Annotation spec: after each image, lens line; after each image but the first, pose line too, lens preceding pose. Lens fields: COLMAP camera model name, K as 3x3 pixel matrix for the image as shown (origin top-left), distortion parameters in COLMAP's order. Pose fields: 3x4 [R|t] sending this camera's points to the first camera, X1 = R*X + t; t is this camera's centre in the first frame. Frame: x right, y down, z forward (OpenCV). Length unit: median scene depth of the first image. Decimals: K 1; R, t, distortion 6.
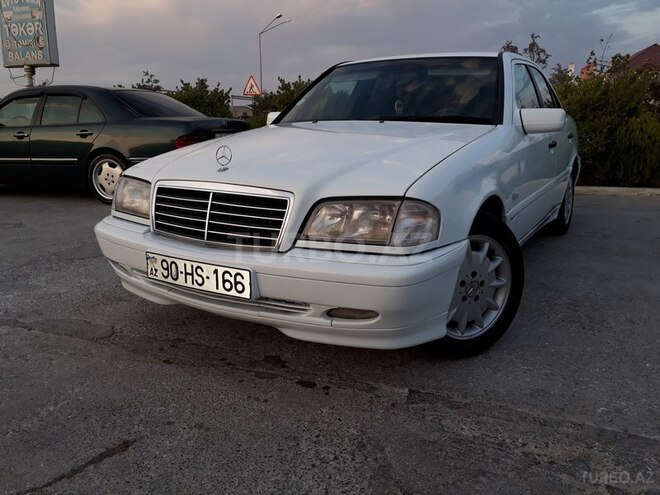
lens RADIAL K [[508.9, 0, 330.0], [0, 508.9, 247.5], [0, 0, 1]] dist [0.042872, 0.000193]
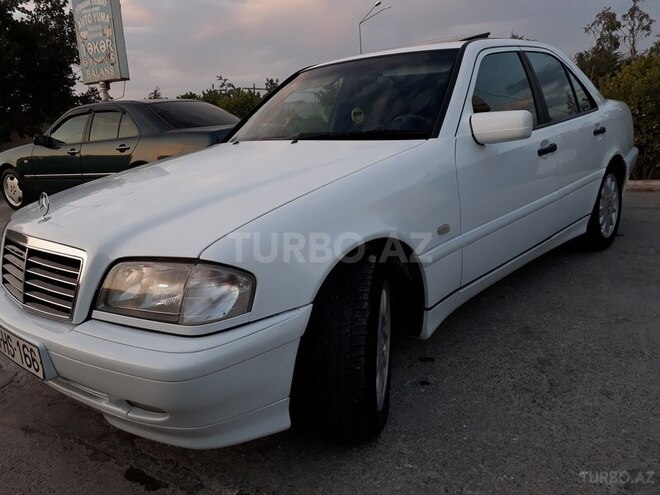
lens RADIAL K [[518.3, 0, 330.0], [0, 518.3, 247.5], [0, 0, 1]] dist [0.048921, -0.005817]
pose [[0.981919, -0.014454, -0.188751, 0.116455], [0.016752, 0.999804, 0.010583, -0.029036], [0.188561, -0.013553, 0.981968, 0.060749]]
